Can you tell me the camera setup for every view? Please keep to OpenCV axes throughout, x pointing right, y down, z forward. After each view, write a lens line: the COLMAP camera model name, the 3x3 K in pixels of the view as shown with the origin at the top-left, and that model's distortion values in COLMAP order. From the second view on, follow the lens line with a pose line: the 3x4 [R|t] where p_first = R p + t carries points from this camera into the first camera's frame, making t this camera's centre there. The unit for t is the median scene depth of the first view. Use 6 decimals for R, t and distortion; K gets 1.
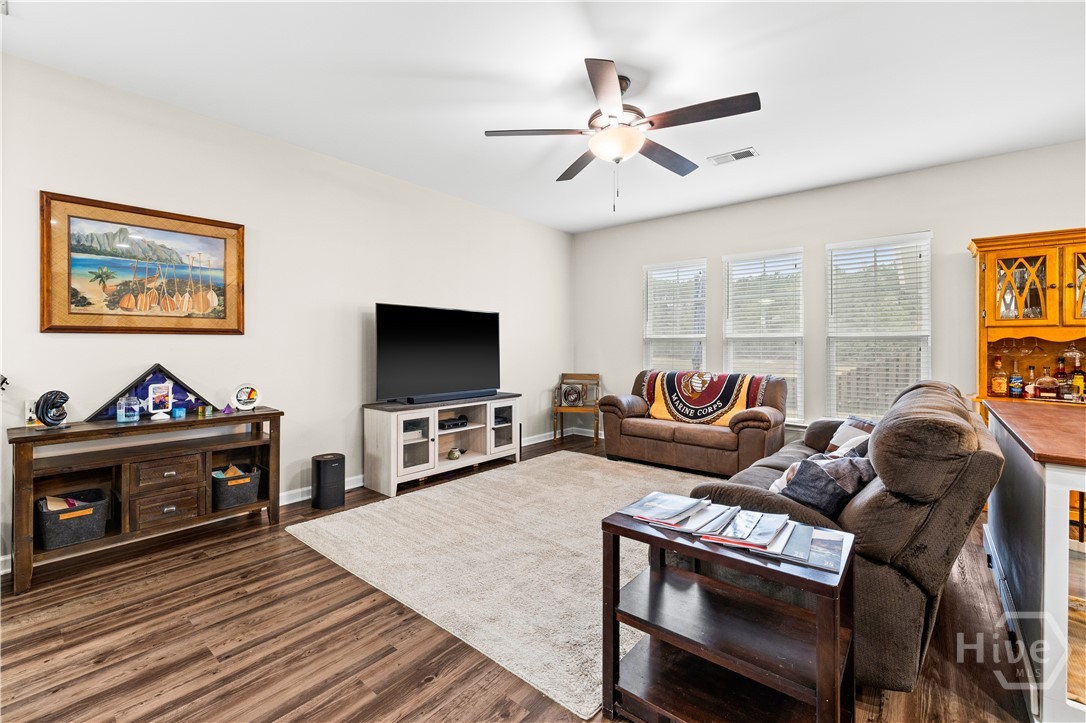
lens RADIAL K [[461.3, 0, 540.9], [0, 461.3, 344.5], [0, 0, 1]] dist [-0.000818, -0.000116]
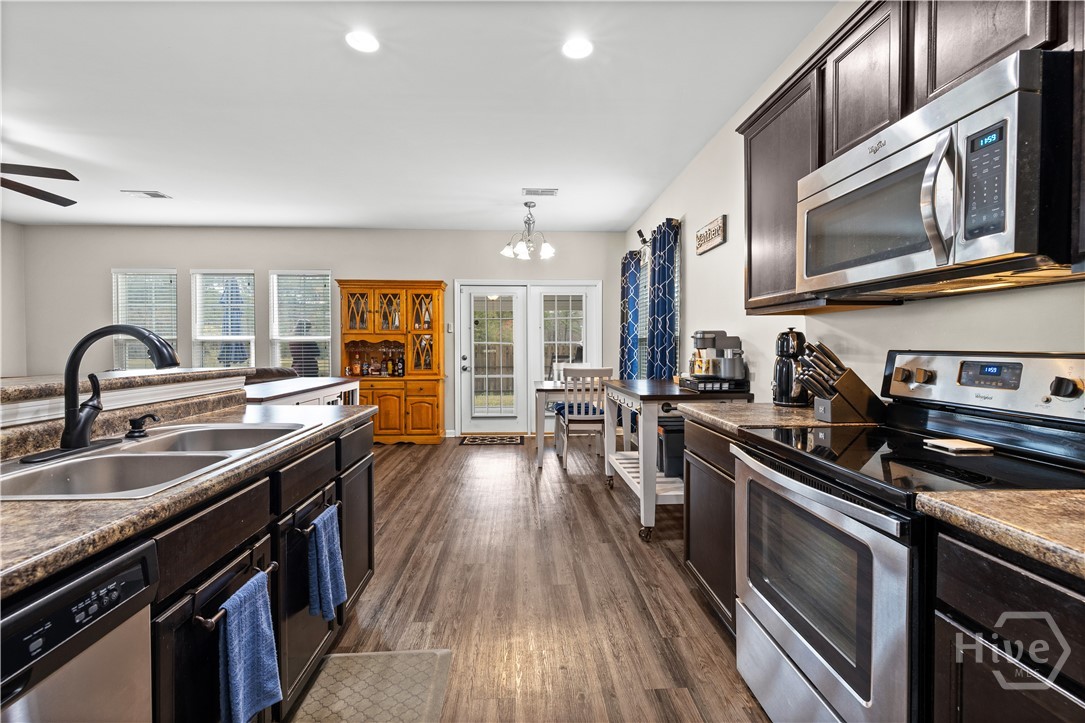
lens RADIAL K [[463.0, 0, 544.8], [0, 463.0, 355.7], [0, 0, 1]] dist [0.000554, -0.000160]
pose [[0.735236, -0.020244, 0.677509, 0.415925], [0.001254, 0.999593, 0.028507, -0.006992], [-0.677810, -0.020110, 0.734962, -0.784993]]
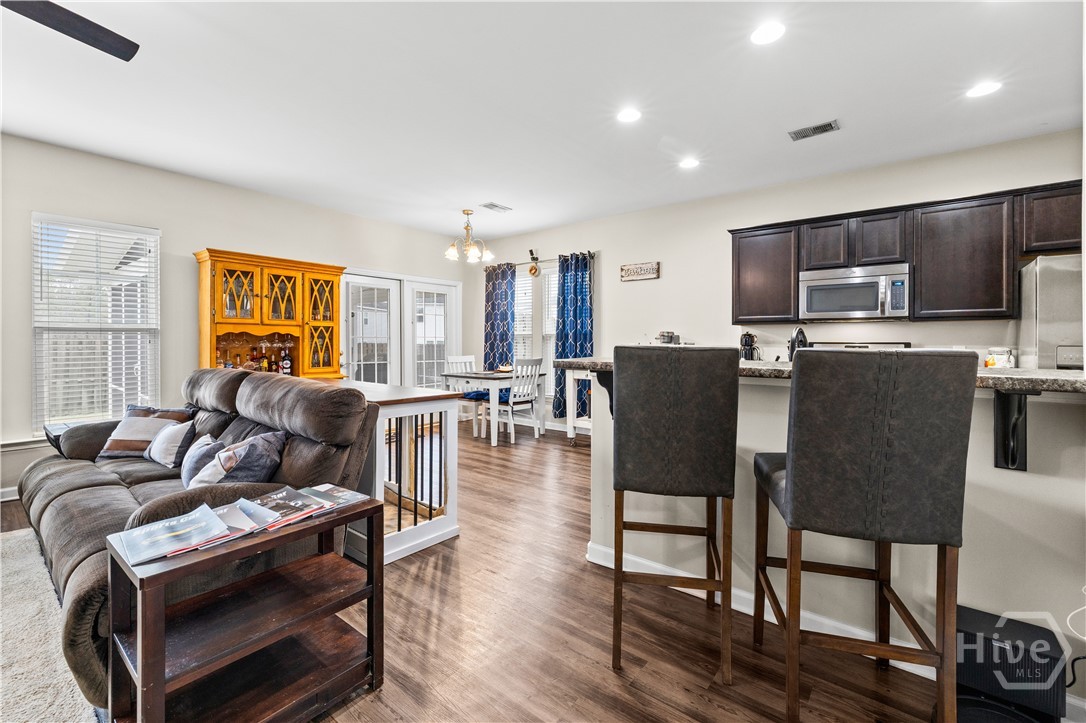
lens RADIAL K [[461.3, 0, 540.9], [0, 461.3, 344.5], [0, 0, 1]] dist [-0.000818, -0.000116]
pose [[-0.017841, -0.011609, 0.999773, -0.296999], [-0.006335, 0.999914, 0.011498, -0.001022], [-0.999821, -0.006129, -0.017913, 0.186585]]
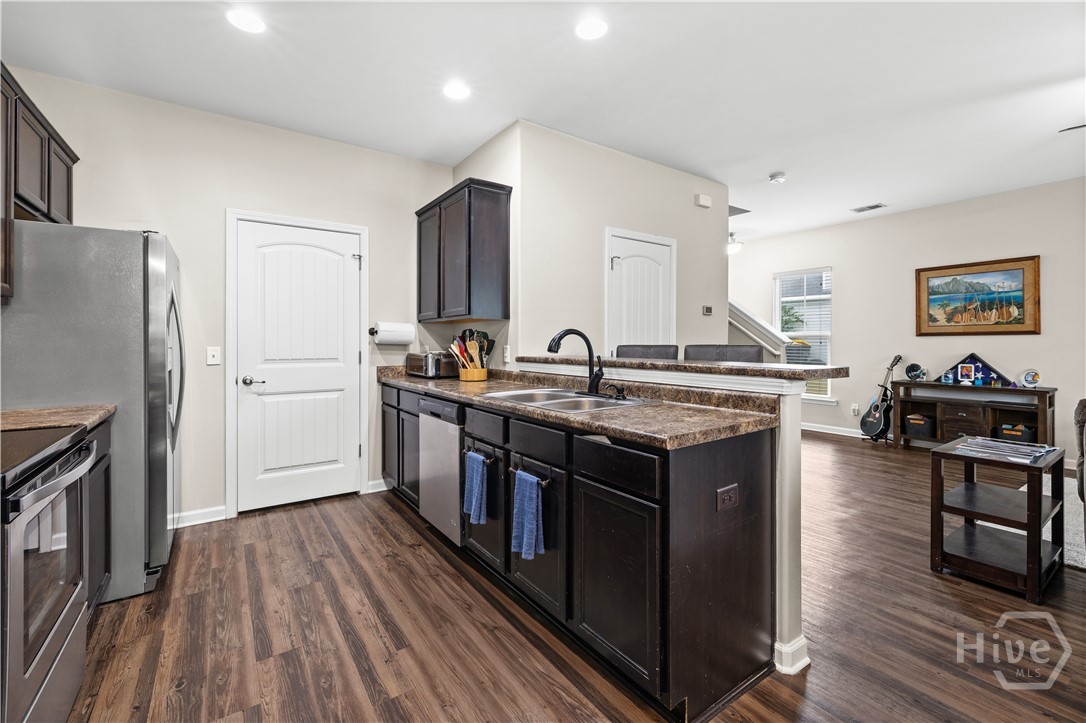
lens RADIAL K [[461.3, 0, 540.9], [0, 461.3, 344.5], [0, 0, 1]] dist [-0.000818, -0.000116]
pose [[-0.264381, 0.004744, -0.964407, 1.175626], [0.004131, 0.999984, 0.003787, -0.002634], [0.964409, -0.002983, -0.264397, -0.084858]]
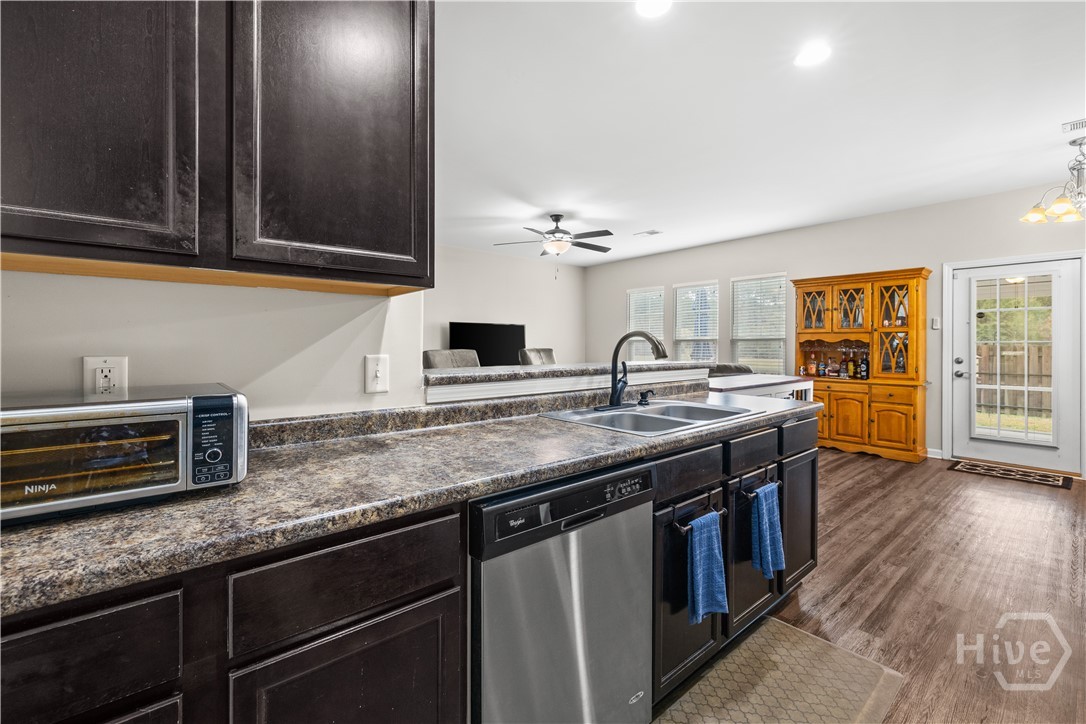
lens RADIAL K [[461.3, 0, 540.9], [0, 461.3, 345.0], [0, 0, 1]] dist [-0.000818, -0.000116]
pose [[0.983130, -0.002623, -0.182889, 0.403130], [0.003426, 0.999986, 0.004077, -0.006537], [0.182876, -0.004635, 0.983125, -0.885383]]
